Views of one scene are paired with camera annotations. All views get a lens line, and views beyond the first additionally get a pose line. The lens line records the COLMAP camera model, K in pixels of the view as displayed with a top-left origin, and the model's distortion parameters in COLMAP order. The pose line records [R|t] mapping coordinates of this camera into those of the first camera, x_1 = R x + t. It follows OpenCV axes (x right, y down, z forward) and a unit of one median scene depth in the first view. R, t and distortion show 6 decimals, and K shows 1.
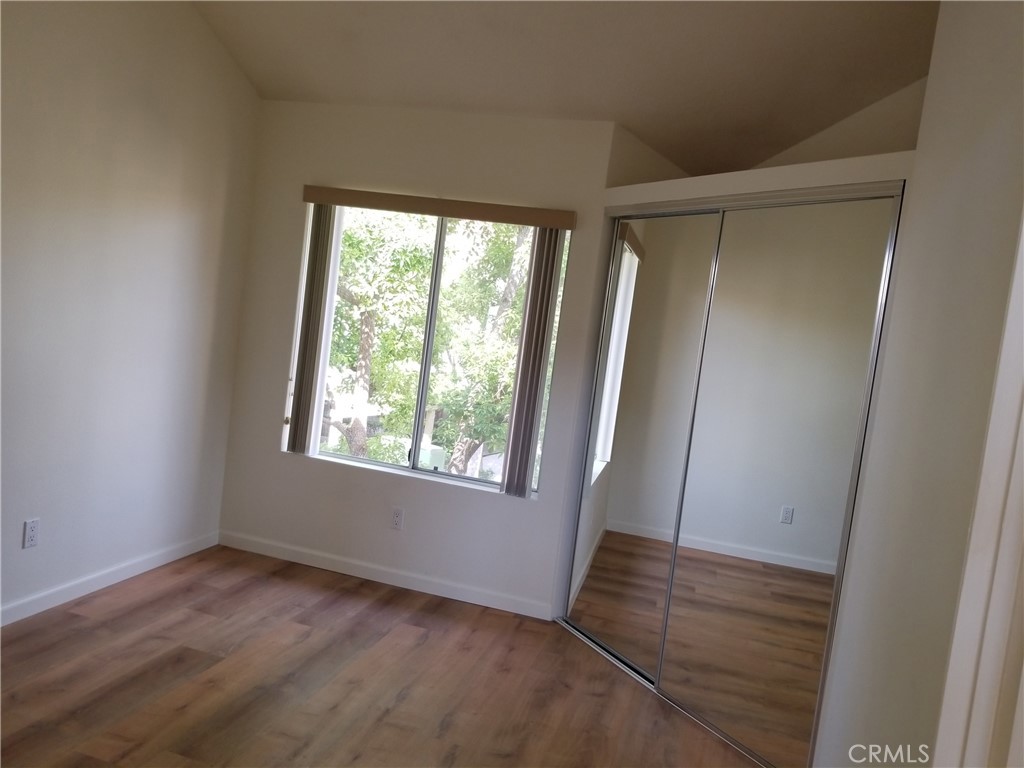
lens RADIAL K [[799.6, 0, 496.9], [0, 799.6, 364.7], [0, 0, 1]] dist [0.077316, -0.123931]
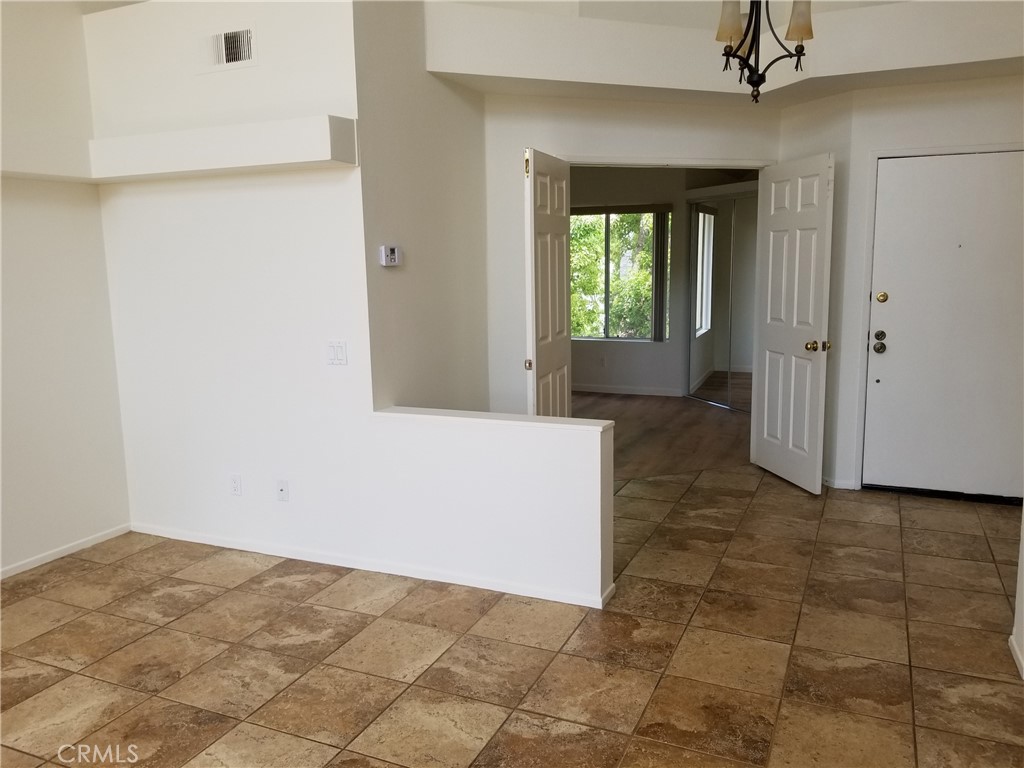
lens RADIAL K [[799.6, 0, 486.7], [0, 799.6, 384.9], [0, 0, 1]] dist [0.077316, -0.123931]
pose [[0.976262, -0.117811, -0.181749, -0.044641], [0.134256, 0.987634, 0.080965, 0.039747], [0.169962, -0.103444, 0.980006, -1.091097]]
